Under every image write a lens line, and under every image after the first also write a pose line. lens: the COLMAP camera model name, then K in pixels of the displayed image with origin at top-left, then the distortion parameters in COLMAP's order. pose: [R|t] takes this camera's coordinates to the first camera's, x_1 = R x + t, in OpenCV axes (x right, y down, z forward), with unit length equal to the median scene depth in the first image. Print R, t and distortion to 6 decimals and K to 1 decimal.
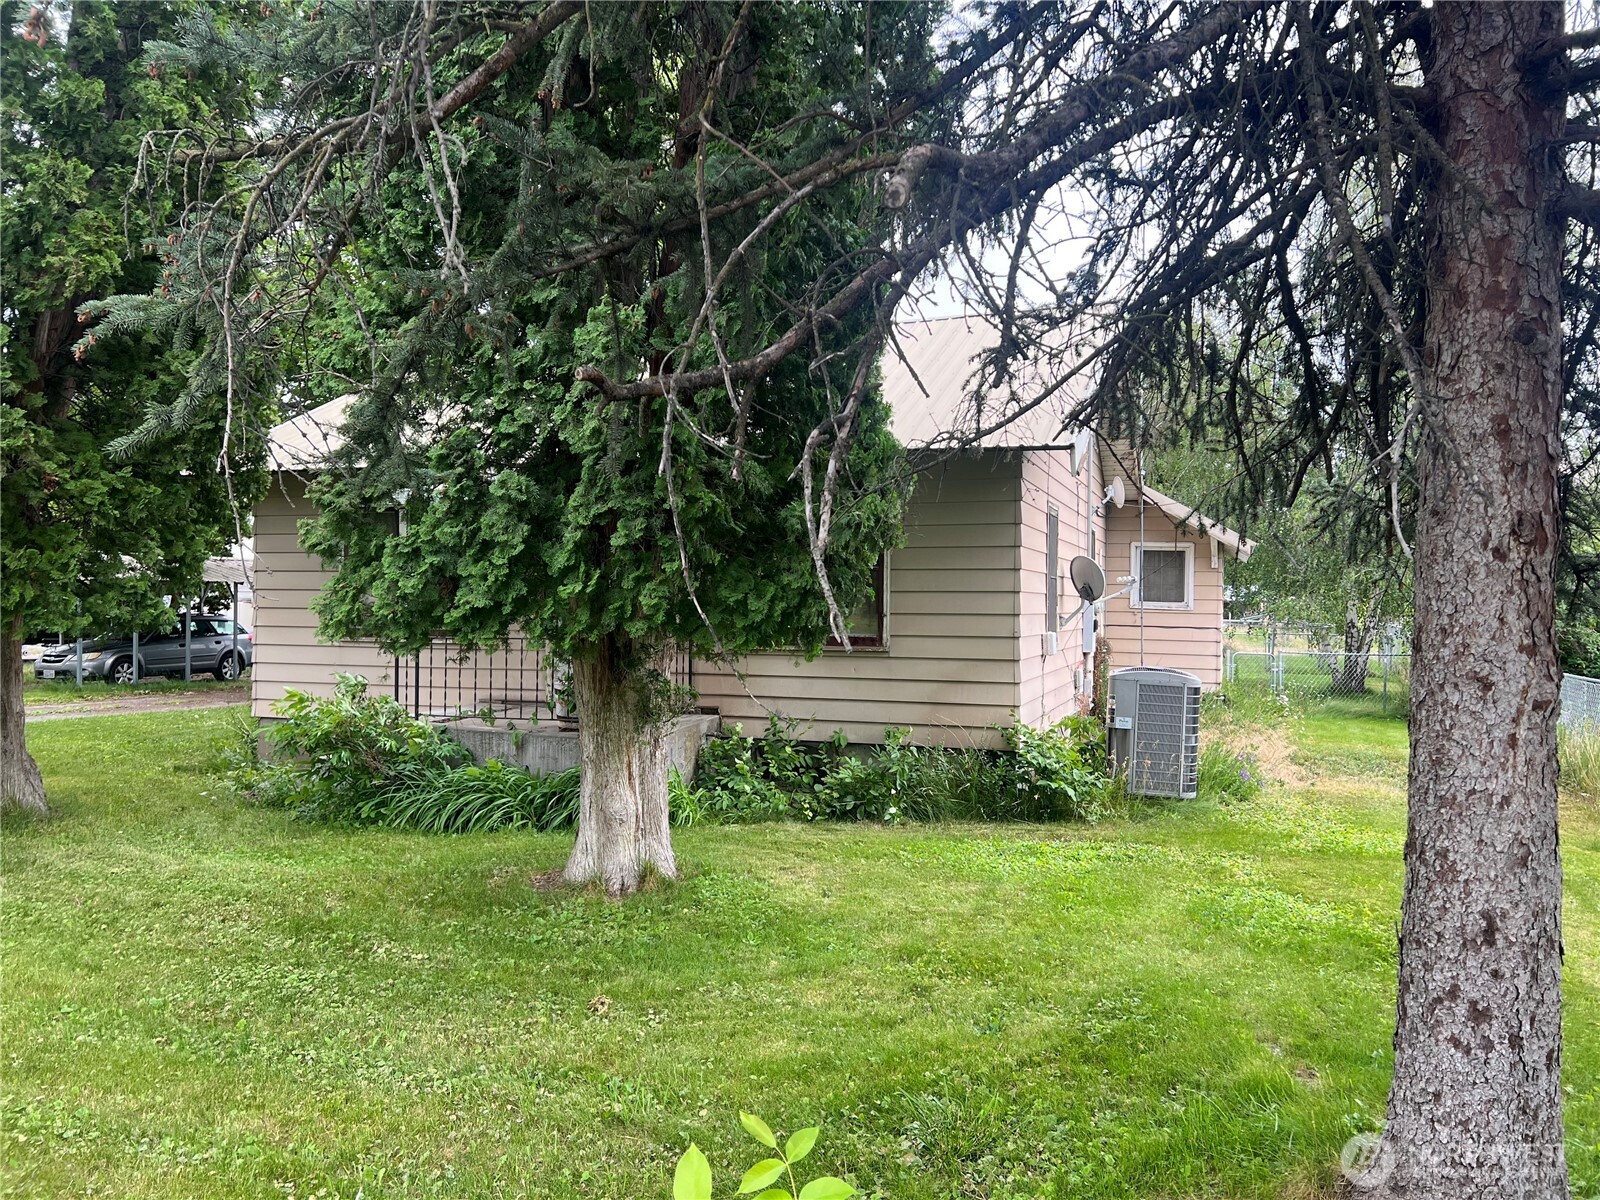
lens RADIAL K [[1211.7, 0, 800.0], [0, 1211.7, 600.0], [0, 0, 1]] dist [0.081609, -0.101574]
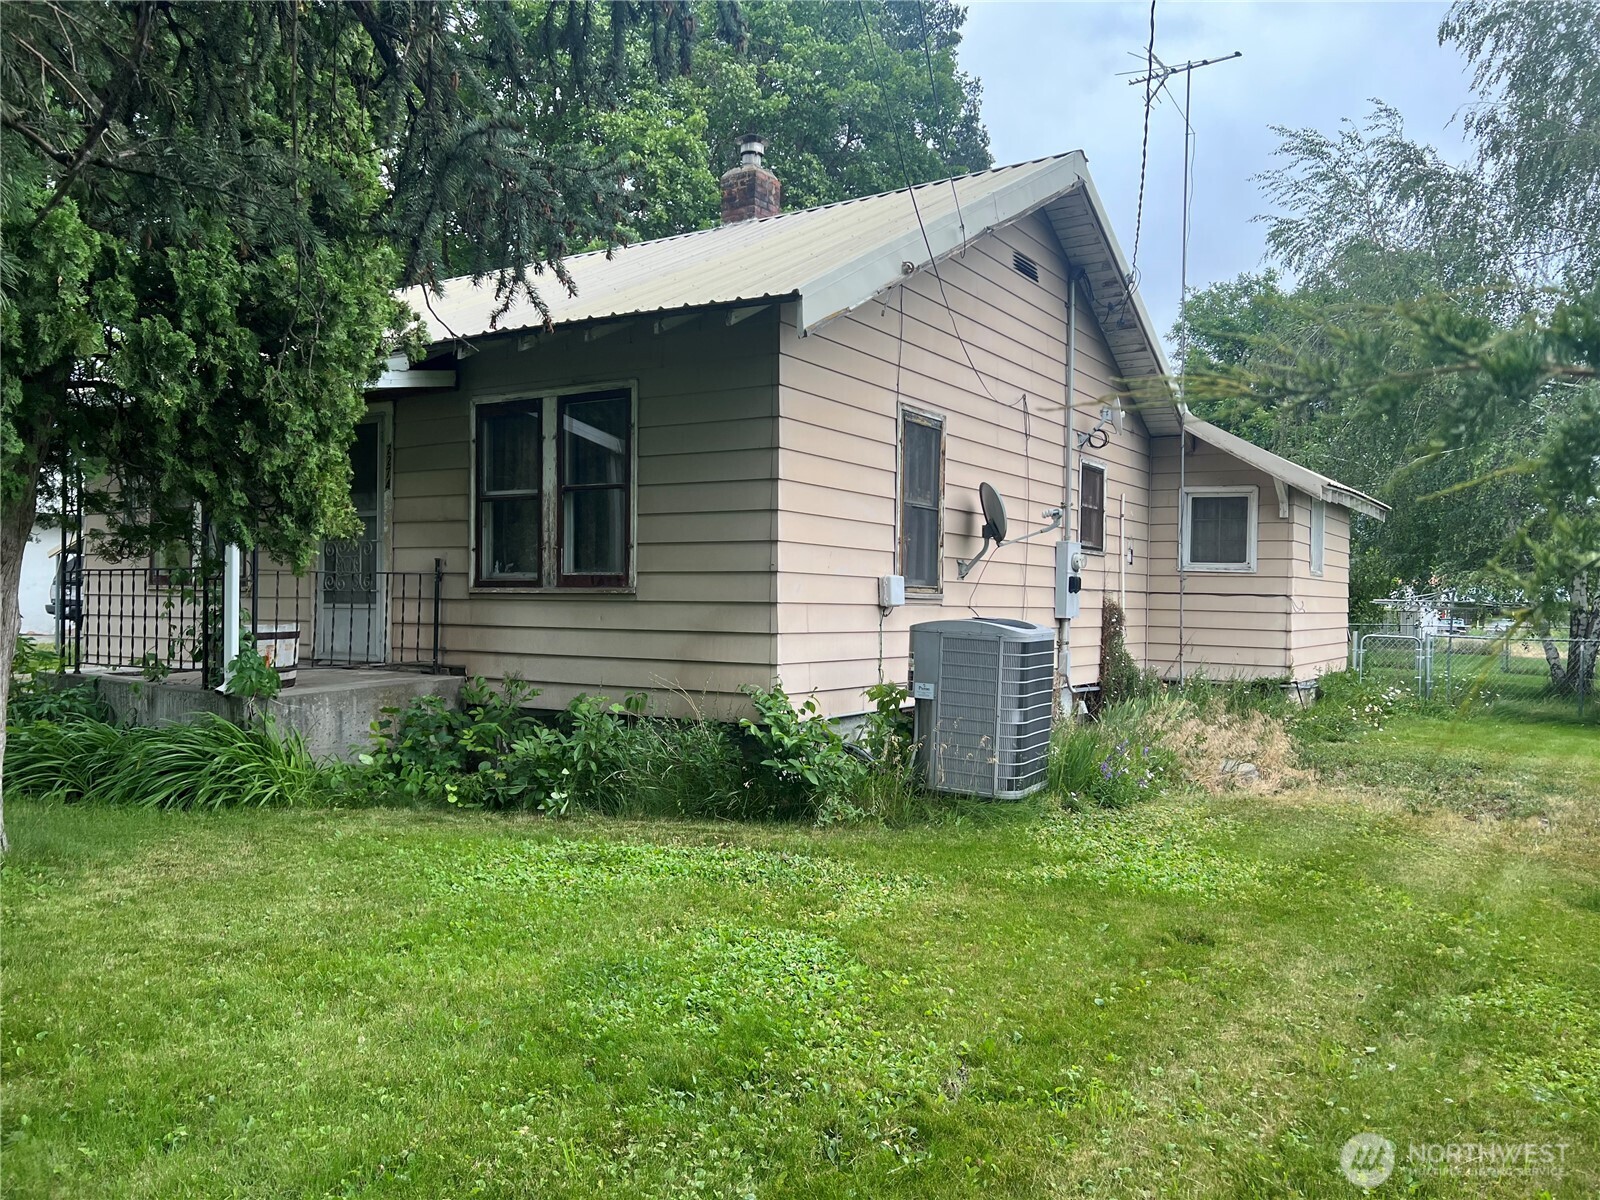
lens RADIAL K [[1211.7, 0, 800.0], [0, 1211.7, 600.0], [0, 0, 1]] dist [0.081609, -0.101574]
pose [[0.973526, 0.003902, -0.228545, 0.344183], [-0.005070, 0.999977, -0.004524, 0.048591], [0.228522, 0.005563, 0.973523, 0.274539]]
